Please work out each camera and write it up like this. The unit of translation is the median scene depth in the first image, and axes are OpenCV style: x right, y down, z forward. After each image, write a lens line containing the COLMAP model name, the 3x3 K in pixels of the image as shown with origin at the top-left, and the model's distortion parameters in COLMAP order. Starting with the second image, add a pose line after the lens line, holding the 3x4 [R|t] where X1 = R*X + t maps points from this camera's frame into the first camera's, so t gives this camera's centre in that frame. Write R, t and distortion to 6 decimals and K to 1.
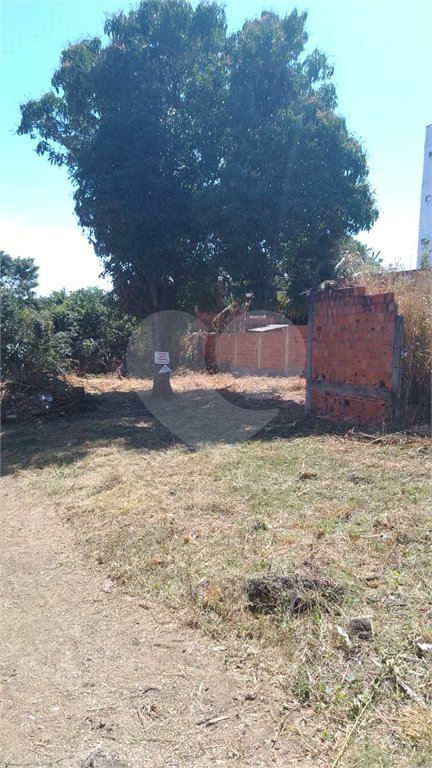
lens RADIAL K [[566.6, 0, 220.6], [0, 566.6, 384.0], [0, 0, 1]] dist [0.053926, -0.100851]
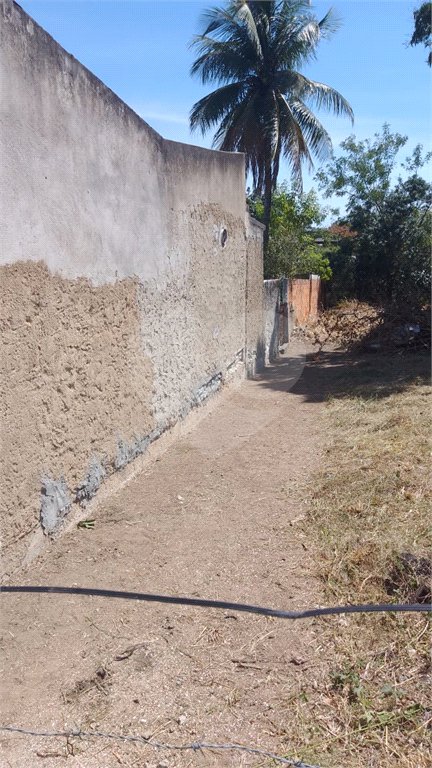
lens RADIAL K [[568.0, 0, 217.7], [0, 568.0, 387.2], [0, 0, 1]] dist [0.048350, -0.096041]
pose [[0.746555, 0.103799, -0.657177, 0.202878], [-0.014971, 0.990126, 0.139381, -0.015842], [0.665156, -0.094217, 0.740737, 0.089785]]
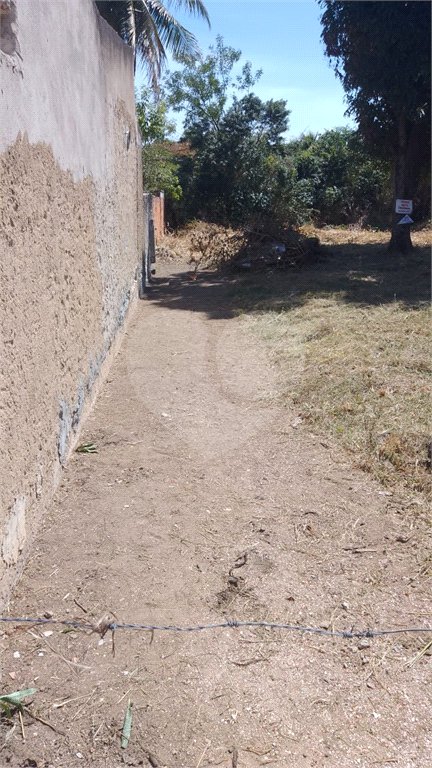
lens RADIAL K [[566.6, 0, 220.6], [0, 566.6, 384.0], [0, 0, 1]] dist [0.053926, -0.100851]
pose [[0.913913, 0.125015, -0.386180, 0.043606], [-0.024485, 0.966637, 0.254976, 0.007475], [0.405172, -0.223571, 0.886483, 0.004318]]
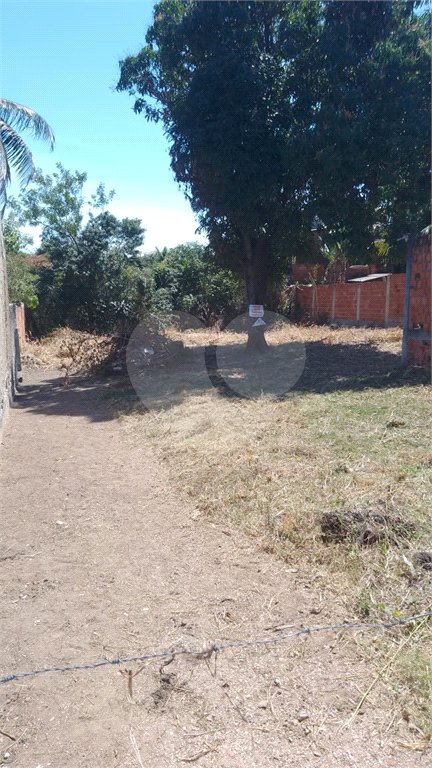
lens RADIAL K [[562.6, 0, 221.6], [0, 562.6, 387.3], [0, 0, 1]] dist [0.050690, -0.082825]
pose [[0.984930, 0.002833, -0.172933, 0.023502], [0.012162, 0.996256, 0.085590, 0.007717], [0.172528, -0.086403, 0.981208, -0.026359]]
